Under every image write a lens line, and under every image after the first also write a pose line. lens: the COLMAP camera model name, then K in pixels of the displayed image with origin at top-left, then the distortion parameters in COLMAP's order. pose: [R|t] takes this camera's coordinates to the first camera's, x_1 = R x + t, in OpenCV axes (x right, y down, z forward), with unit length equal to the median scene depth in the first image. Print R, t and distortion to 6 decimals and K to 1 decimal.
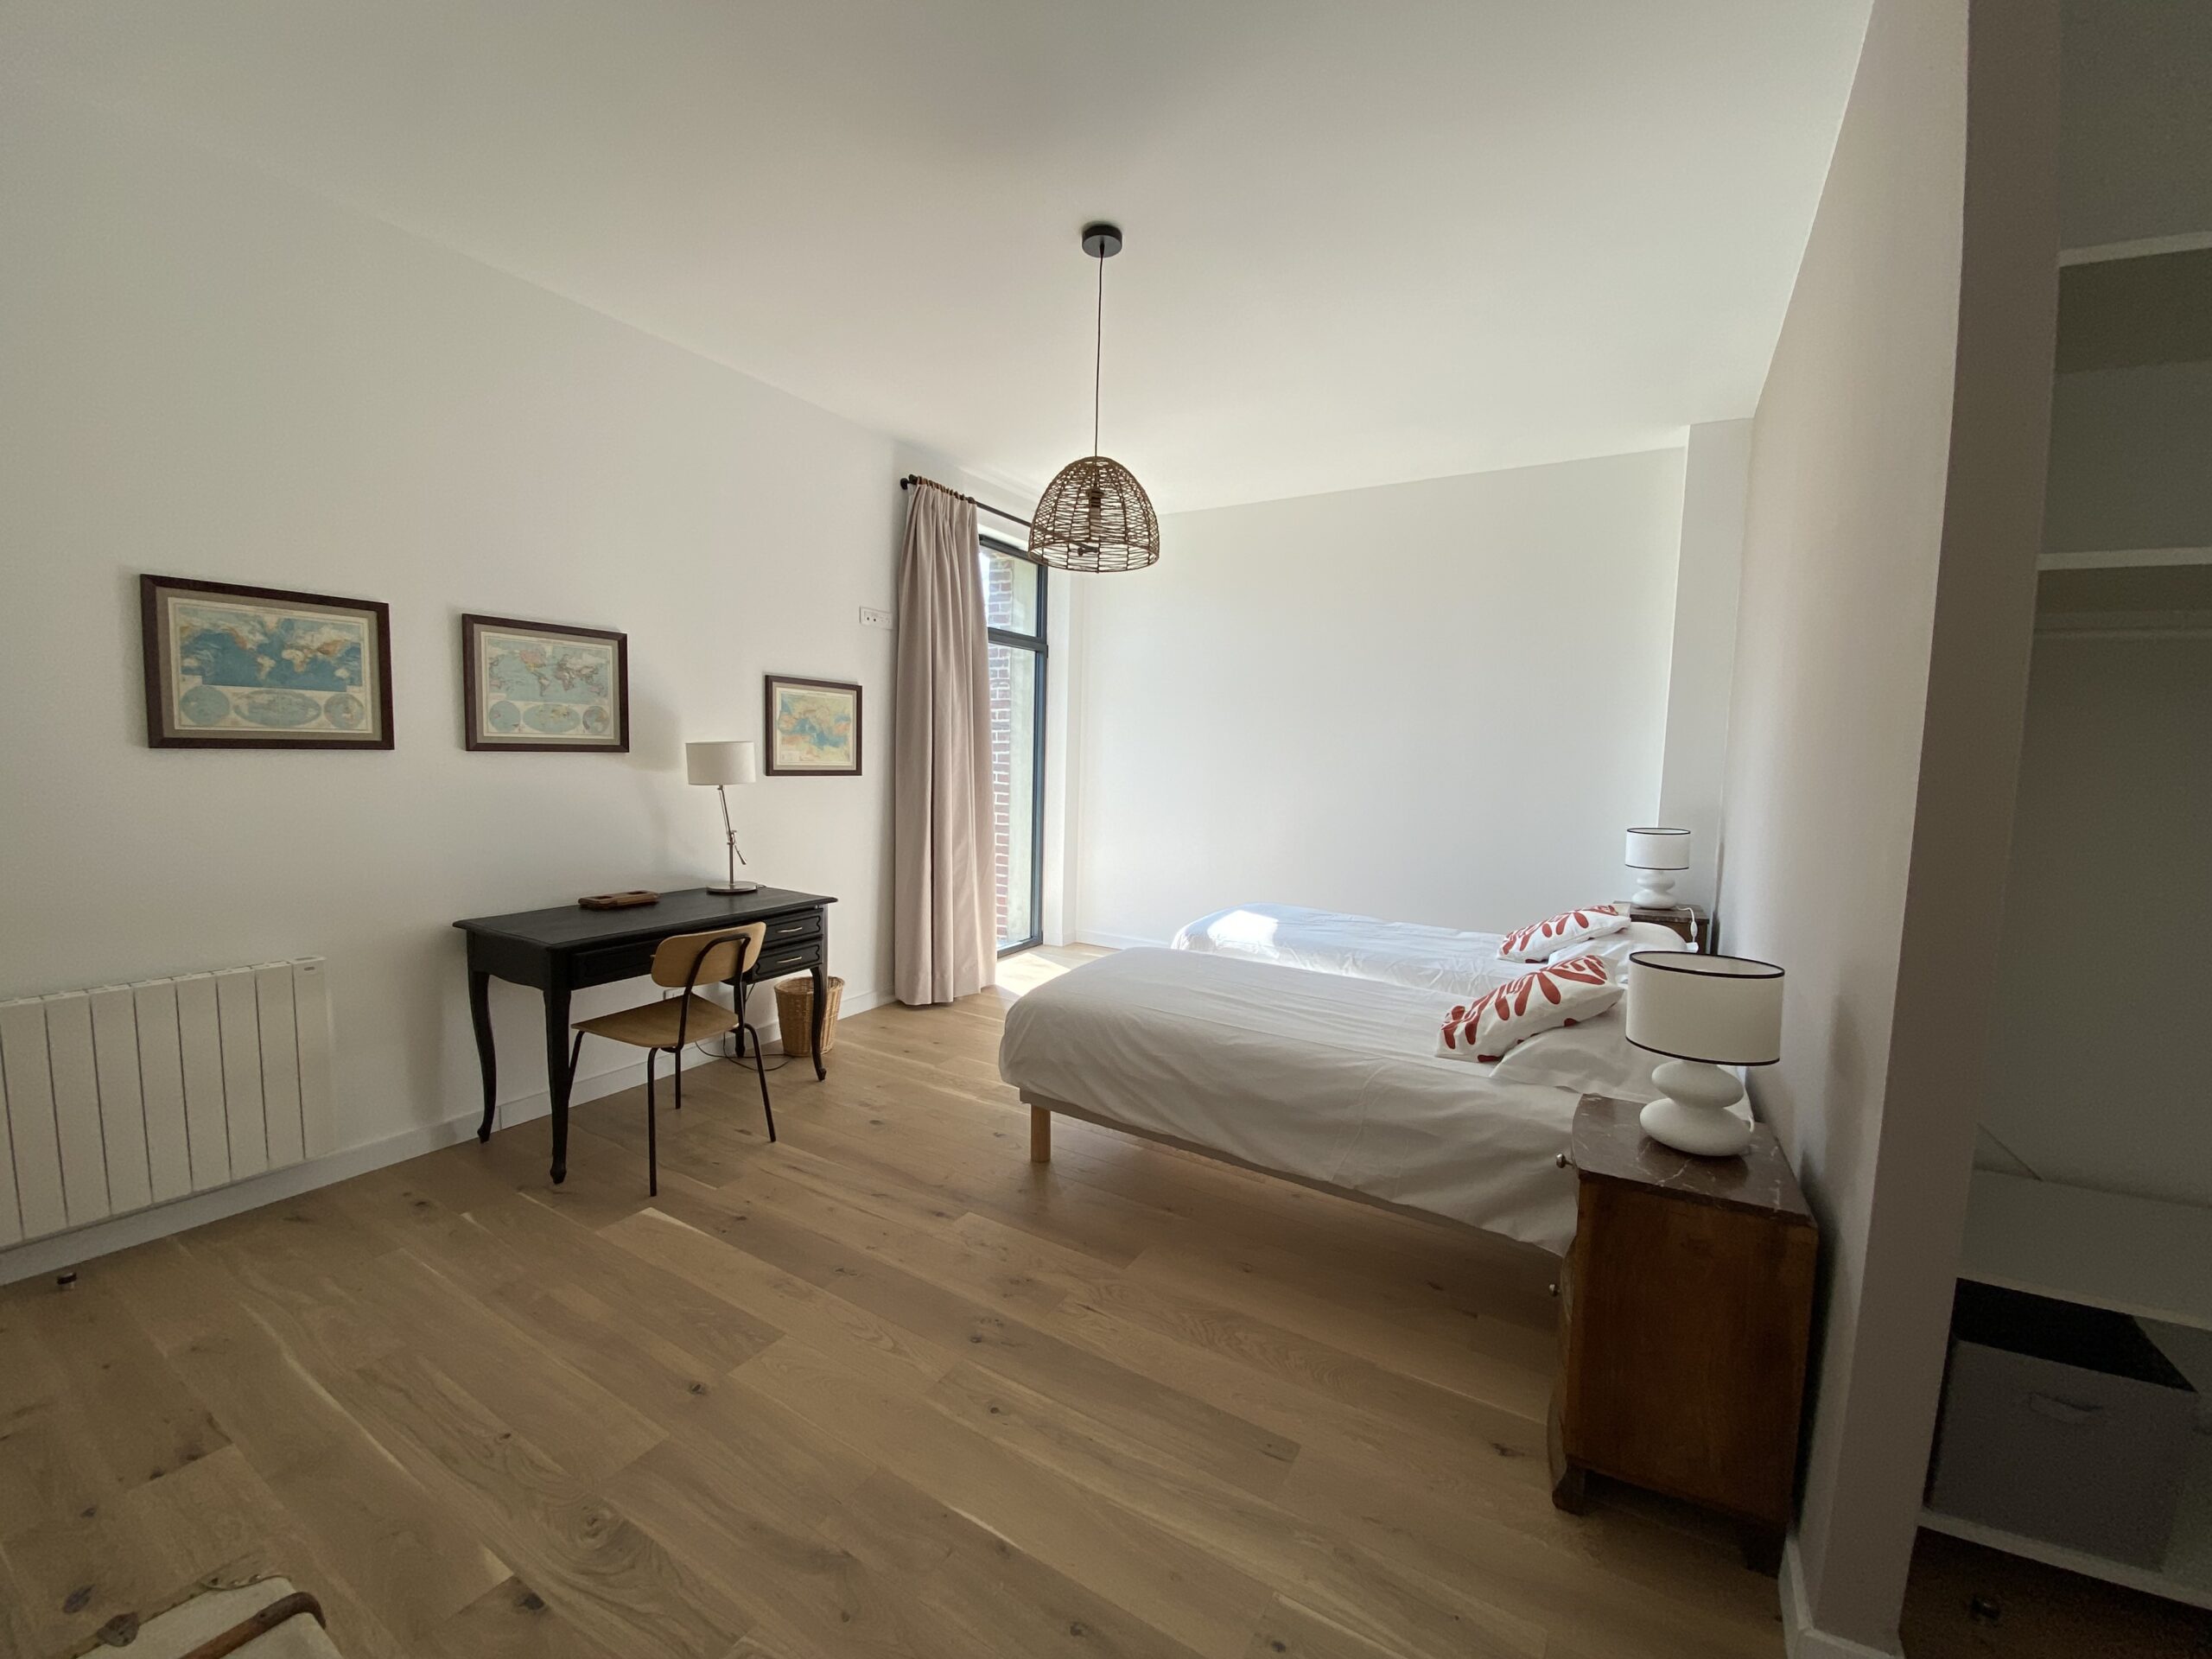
lens RADIAL K [[895.8, 0, 1069.1], [0, 895.8, 798.8], [0, 0, 1]] dist [0.023952, -0.007328]
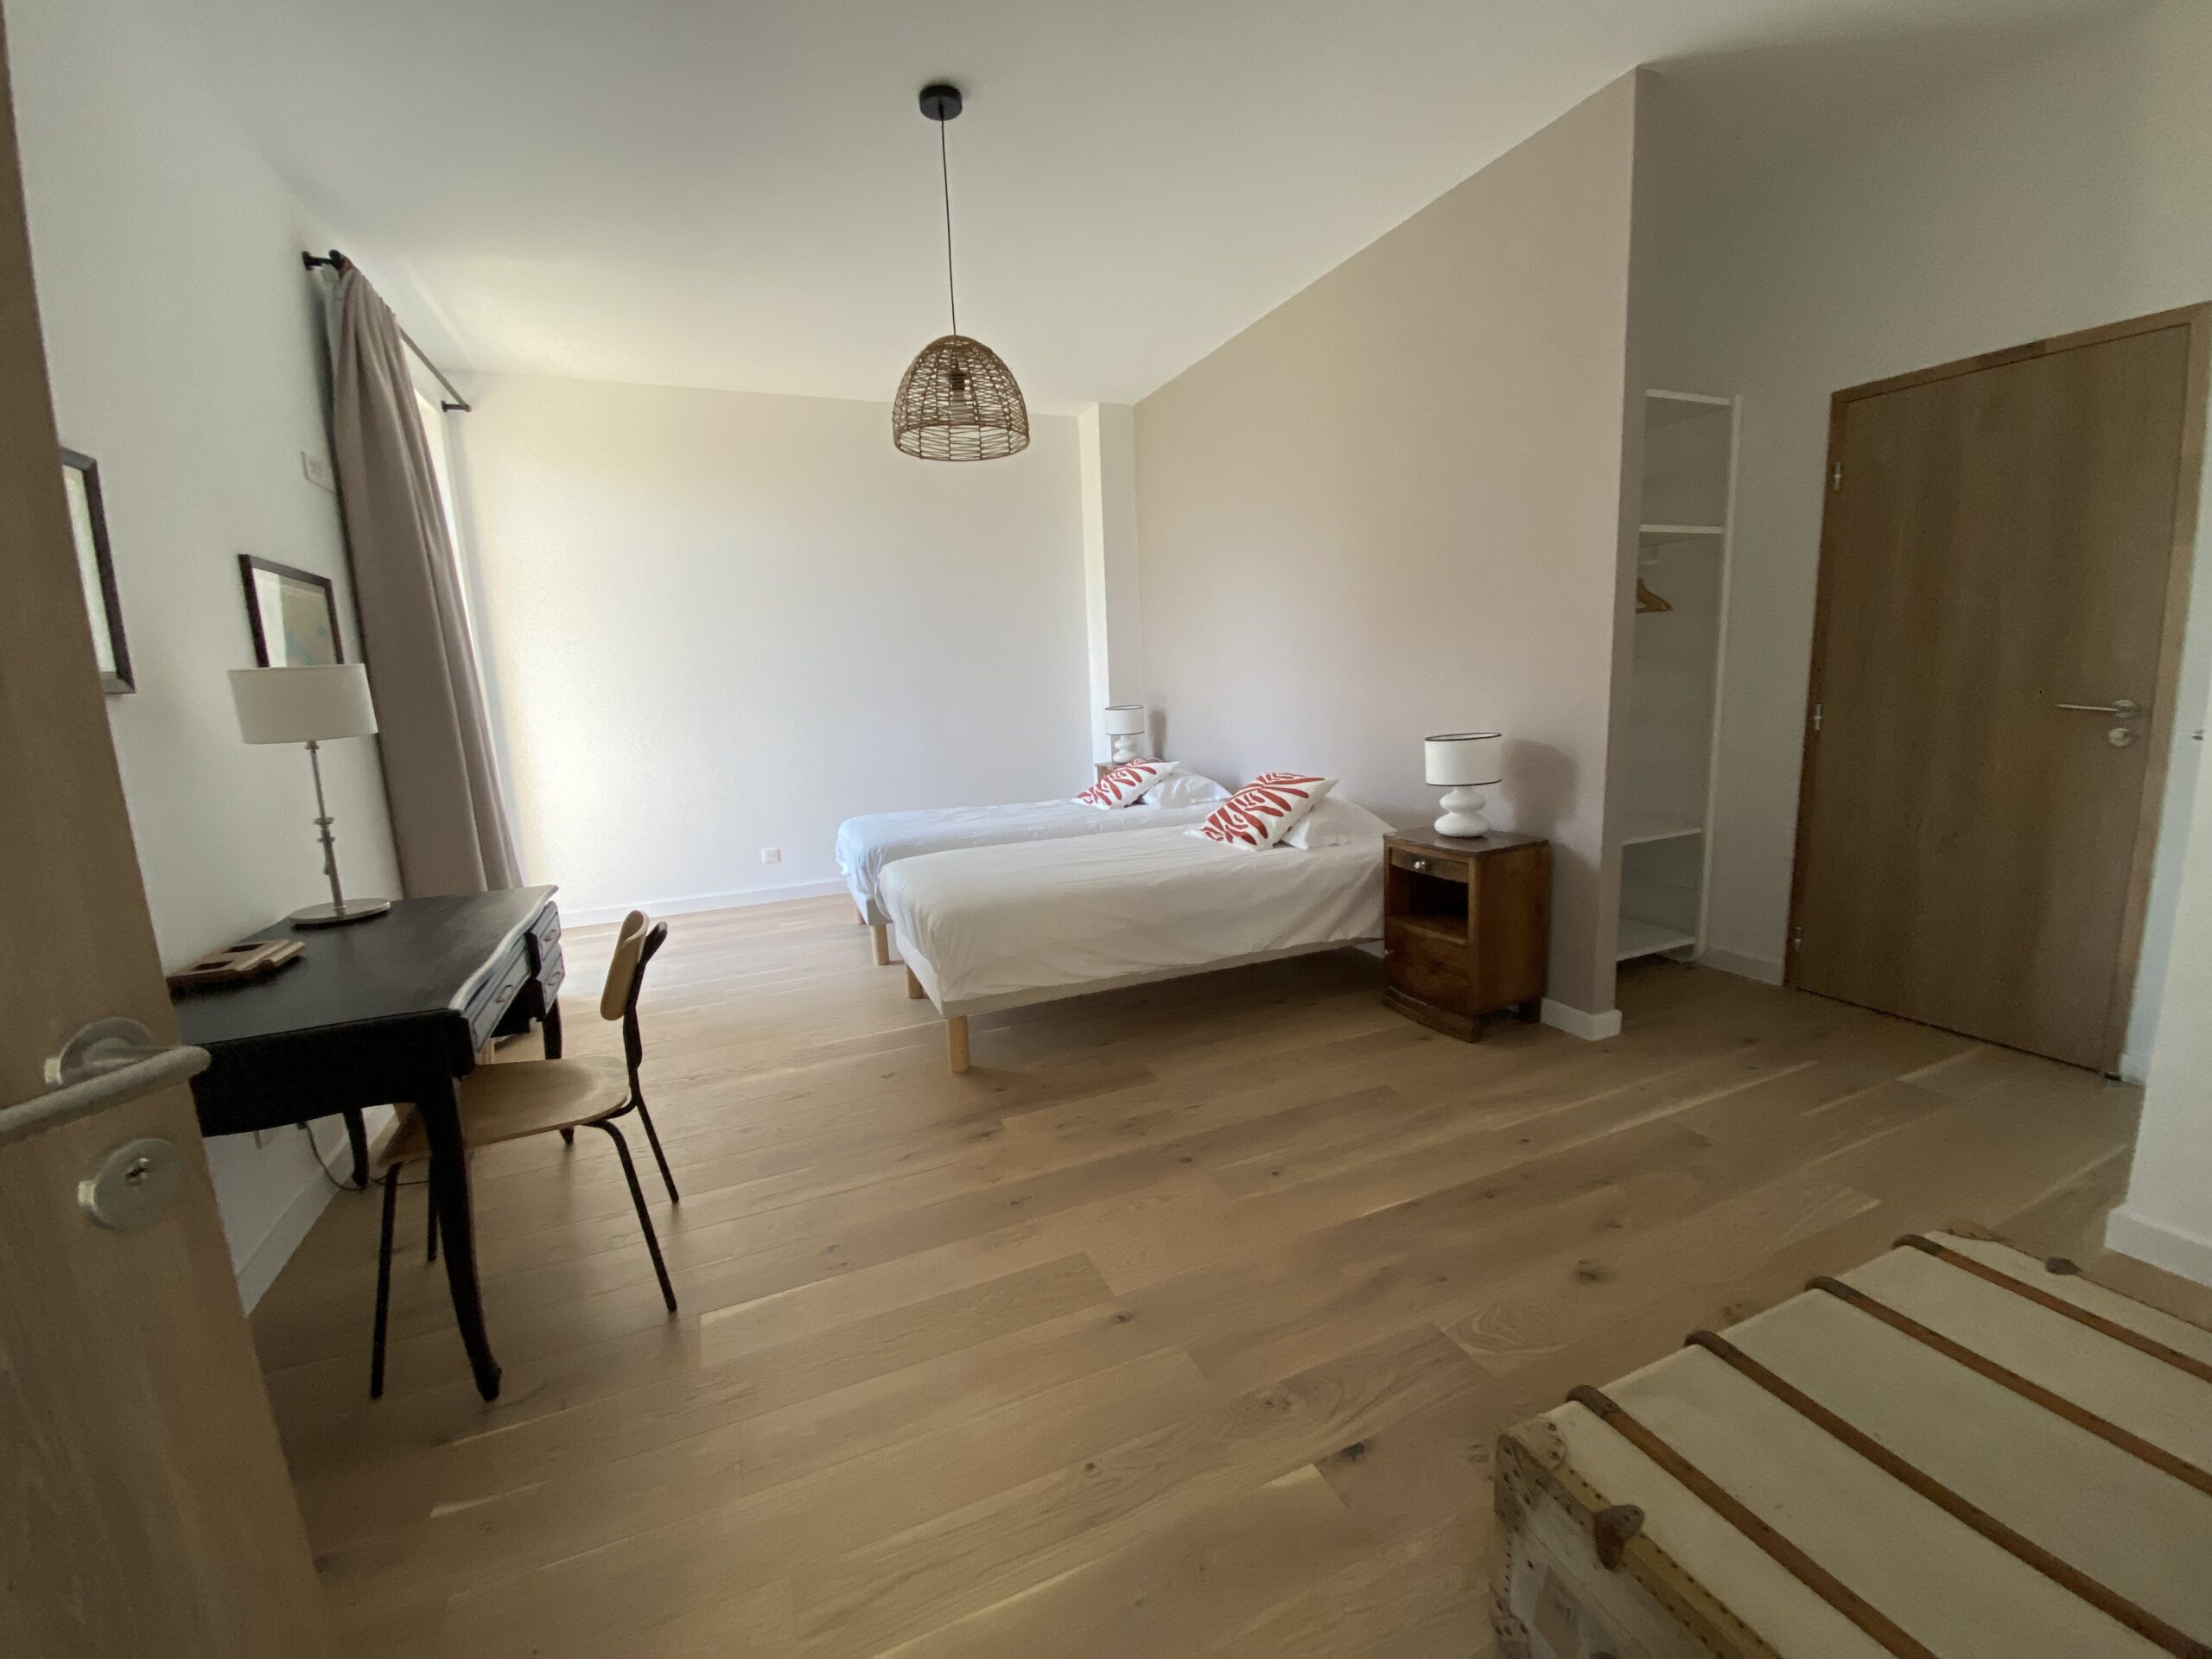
lens RADIAL K [[895.8, 0, 1083.9], [0, 895.8, 819.5], [0, 0, 1]] dist [0.023952, -0.007328]
pose [[0.581163, -0.175562, 0.794624, -0.885619], [0.105754, 0.984465, 0.140160, 0.009440], [-0.806886, 0.002579, 0.590701, 0.394309]]
